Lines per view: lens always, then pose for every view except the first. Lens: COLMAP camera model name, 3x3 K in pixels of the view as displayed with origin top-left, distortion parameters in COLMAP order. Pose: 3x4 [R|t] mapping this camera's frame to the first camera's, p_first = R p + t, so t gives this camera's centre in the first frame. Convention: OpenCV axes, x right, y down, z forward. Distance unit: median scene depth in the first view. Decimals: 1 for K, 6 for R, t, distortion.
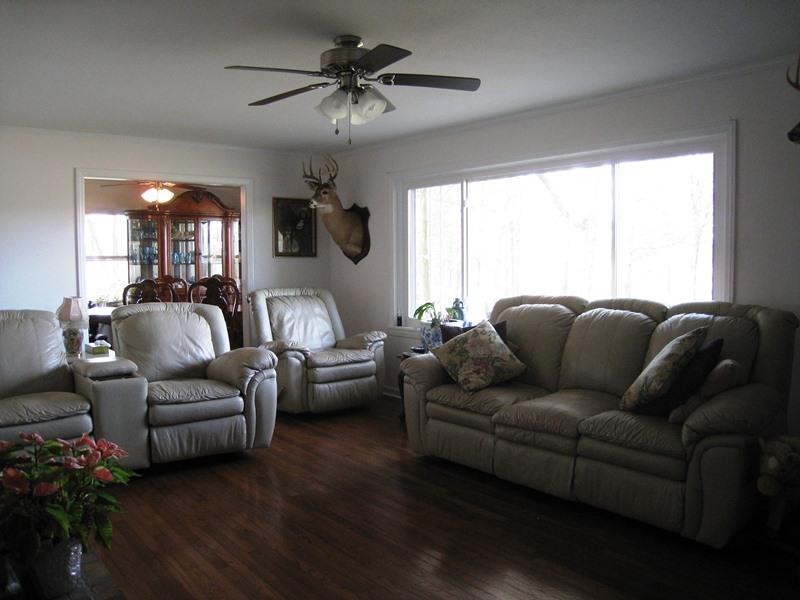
lens RADIAL K [[660.9, 0, 404.3], [0, 660.9, 303.4], [0, 0, 1]] dist [-0.165897, 0.090218]
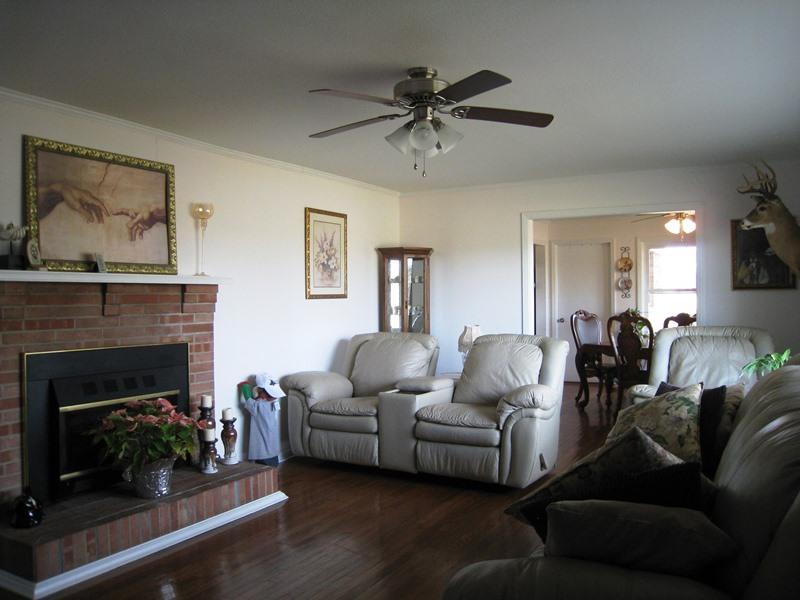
lens RADIAL K [[660.9, 0, 404.2], [0, 660.9, 298.6], [0, 0, 1]] dist [-0.165897, 0.090218]
pose [[0.381780, 0.001385, -0.924252, 0.597586], [-0.054720, 0.998279, -0.021107, -0.028966], [0.922632, 0.058633, 0.381198, 0.449318]]
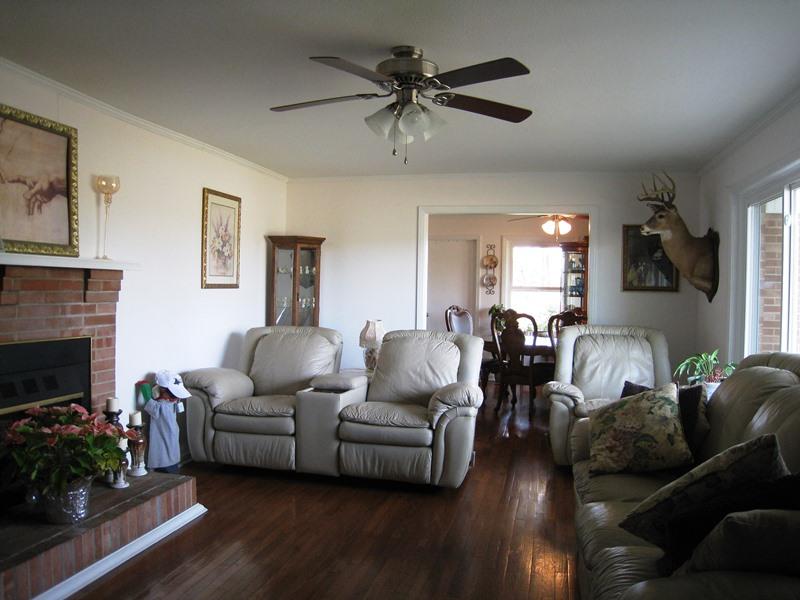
lens RADIAL K [[660.9, 0, 404.6], [0, 660.9, 301.7], [0, 0, 1]] dist [-0.165897, 0.090218]
pose [[0.620847, 0.030020, -0.783357, 0.469416], [-0.074027, 0.997046, -0.020461, -0.024399], [0.780429, 0.070692, 0.621235, 0.328649]]
